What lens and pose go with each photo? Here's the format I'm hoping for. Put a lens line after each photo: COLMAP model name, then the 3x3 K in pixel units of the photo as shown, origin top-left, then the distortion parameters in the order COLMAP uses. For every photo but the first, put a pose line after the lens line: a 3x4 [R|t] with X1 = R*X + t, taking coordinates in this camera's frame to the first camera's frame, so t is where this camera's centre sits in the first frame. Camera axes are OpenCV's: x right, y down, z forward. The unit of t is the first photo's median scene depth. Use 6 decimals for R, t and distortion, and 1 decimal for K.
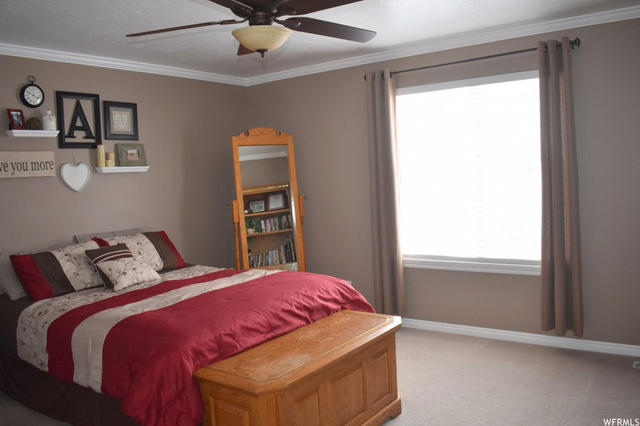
lens RADIAL K [[551.3, 0, 320.0], [0, 551.3, 213.0], [0, 0, 1]] dist [-0.003558, -0.005434]
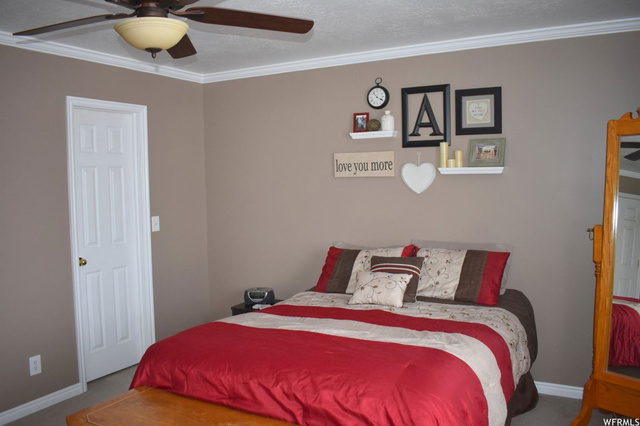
lens RADIAL K [[552.7, 0, 320.0], [0, 552.7, 213.0], [0, 0, 1]] dist [-0.068049, -0.000915]
pose [[0.120952, 0.112352, -0.986280, 0.466671], [-0.067196, 0.992222, 0.104788, -0.093783], [0.990381, 0.053600, 0.127561, 0.726078]]
